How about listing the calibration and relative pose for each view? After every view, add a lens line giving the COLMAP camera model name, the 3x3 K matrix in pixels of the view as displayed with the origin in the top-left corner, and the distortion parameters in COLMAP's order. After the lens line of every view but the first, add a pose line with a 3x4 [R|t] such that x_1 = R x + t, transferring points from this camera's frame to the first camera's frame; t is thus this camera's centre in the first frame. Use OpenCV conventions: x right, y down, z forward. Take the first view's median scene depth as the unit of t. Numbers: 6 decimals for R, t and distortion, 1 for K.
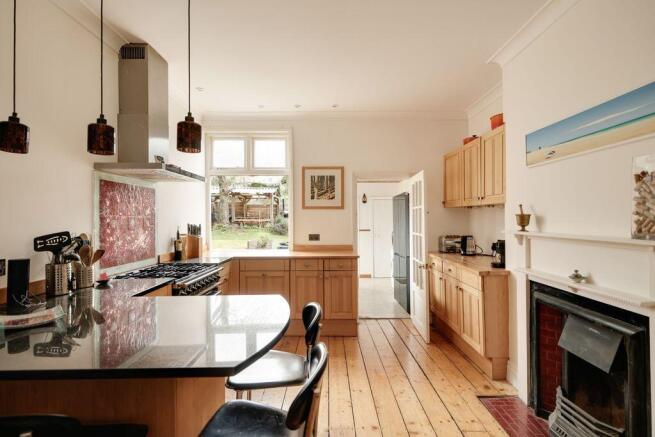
lens RADIAL K [[327.8, 0, 327.5], [0, 327.8, 218.5], [0, 0, 1]] dist [0.001268, 0.000293]
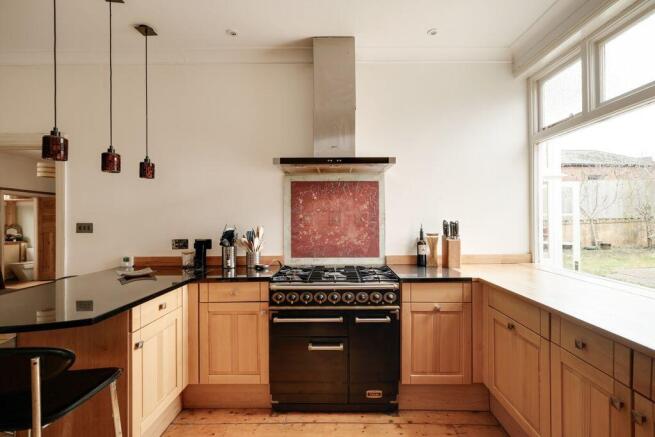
lens RADIAL K [[314.0, 0, 327.5], [0, 314.0, 218.5], [0, 0, 1]] dist [0.001252, 0.000174]
pose [[-0.019601, 0.005383, -0.999793, 0.164288], [0.006690, 0.999964, 0.005252, 0.003237], [0.999786, -0.006585, -0.019636, 0.428781]]
